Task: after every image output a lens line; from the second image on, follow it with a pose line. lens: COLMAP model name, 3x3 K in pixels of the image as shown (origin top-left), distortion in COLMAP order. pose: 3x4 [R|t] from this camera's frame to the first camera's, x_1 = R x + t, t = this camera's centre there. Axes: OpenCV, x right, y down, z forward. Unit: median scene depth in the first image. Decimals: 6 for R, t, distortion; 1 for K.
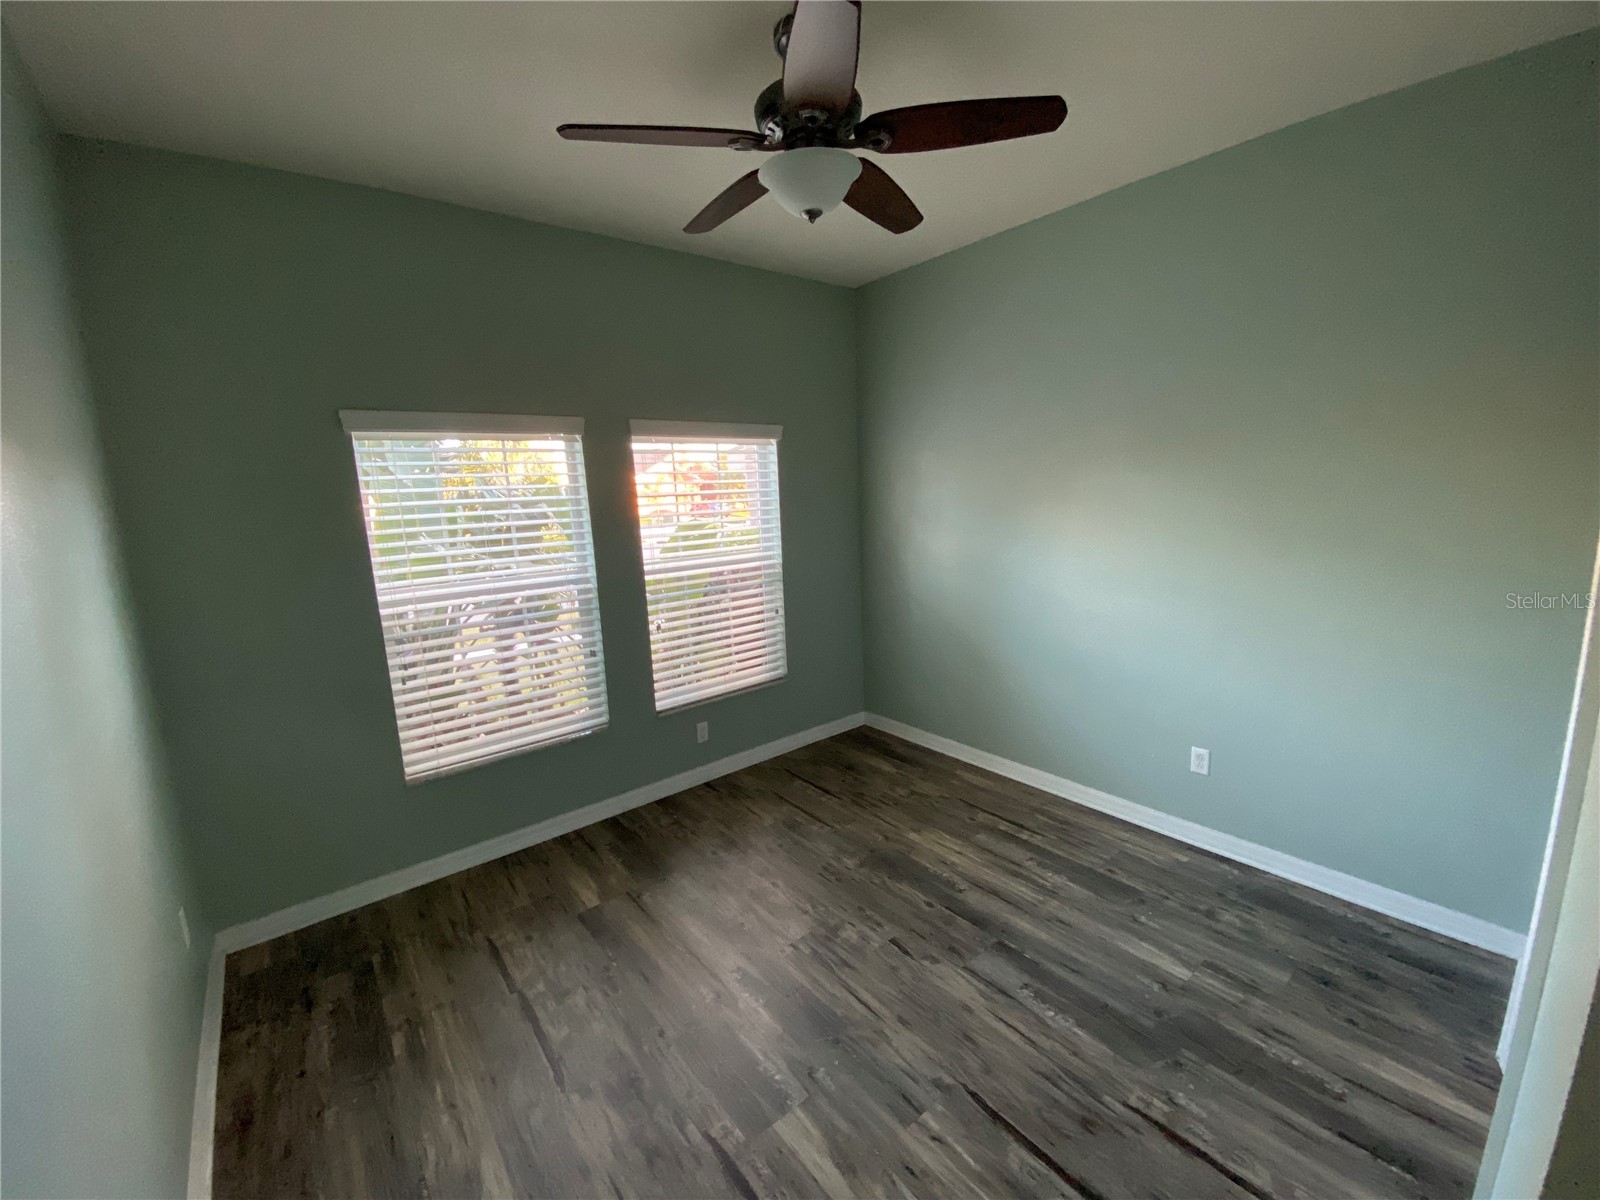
lens RADIAL K [[652.4, 0, 802.3], [0, 652.4, 602.1], [0, 0, 1]] dist [0.012600, -0.014816]
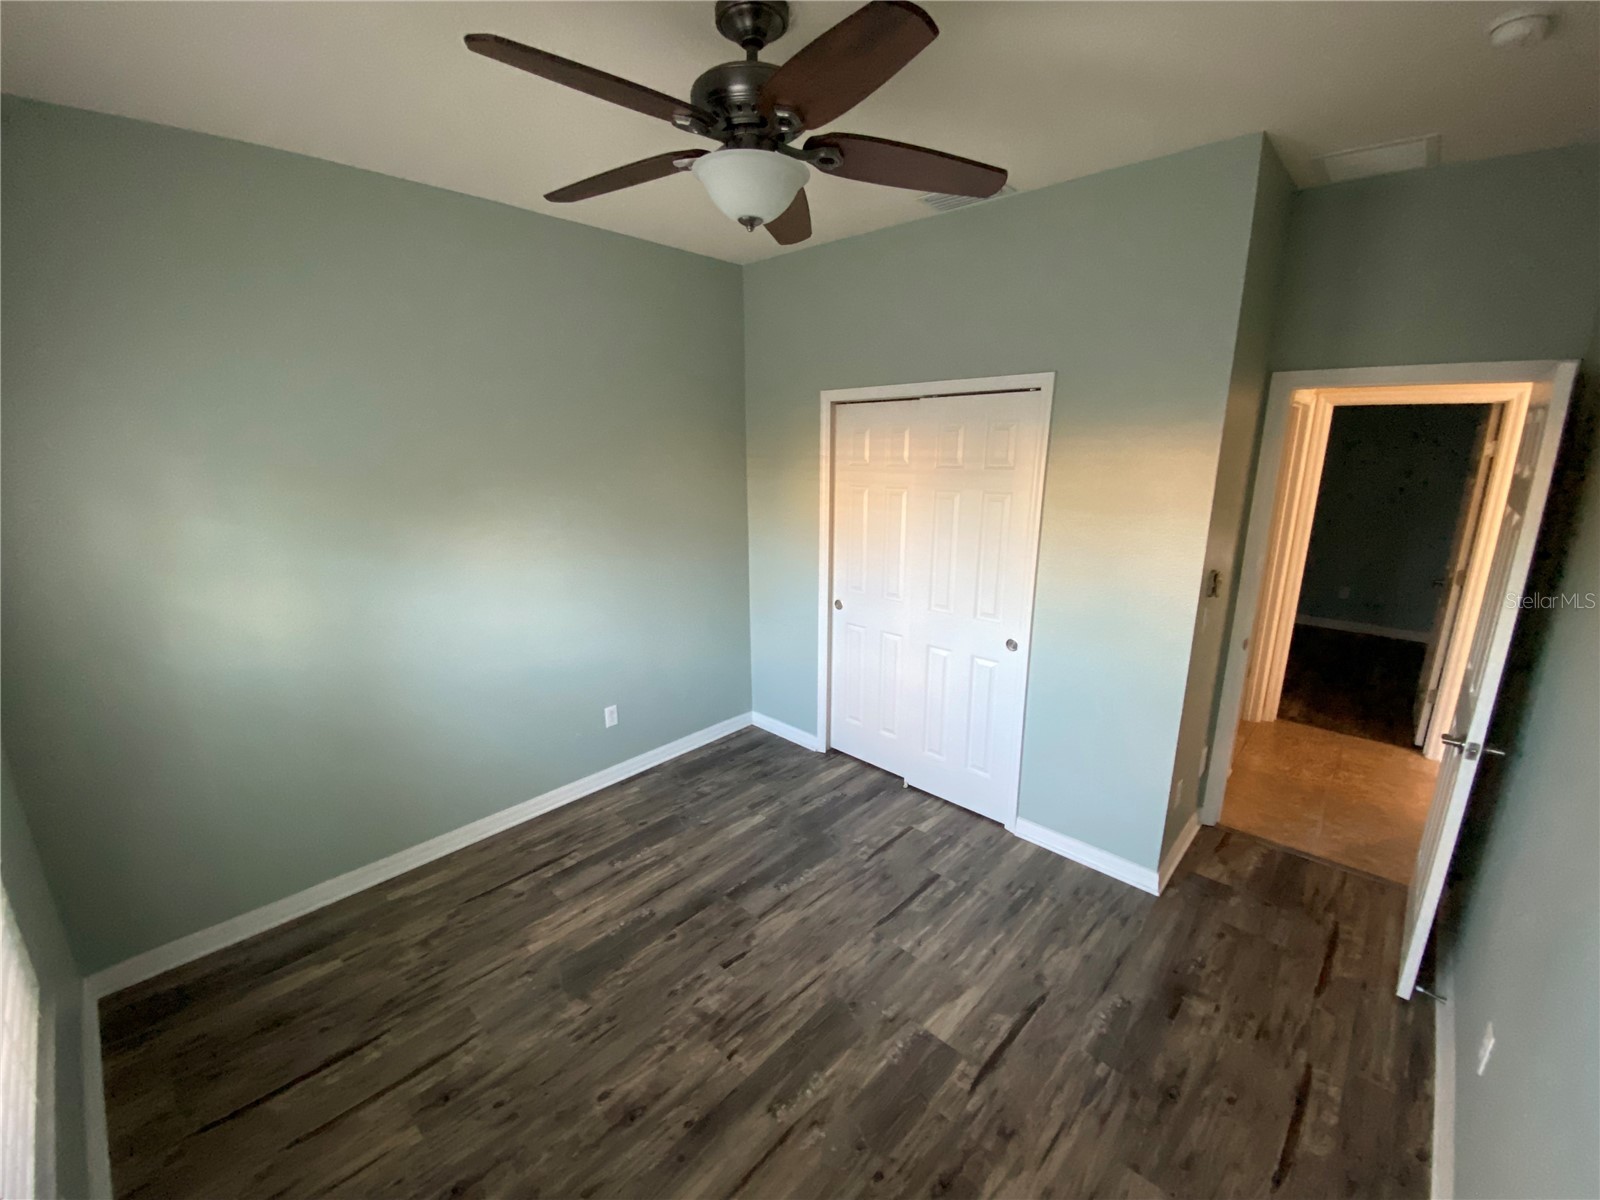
lens RADIAL K [[652.4, 0, 793.6], [0, 652.4, 600.6], [0, 0, 1]] dist [0.012600, -0.014816]
pose [[-0.125407, -0.203166, 0.971080, -0.720035], [0.186395, 0.956552, 0.224198, -0.219250], [-0.974438, 0.209121, -0.082089, 0.842245]]
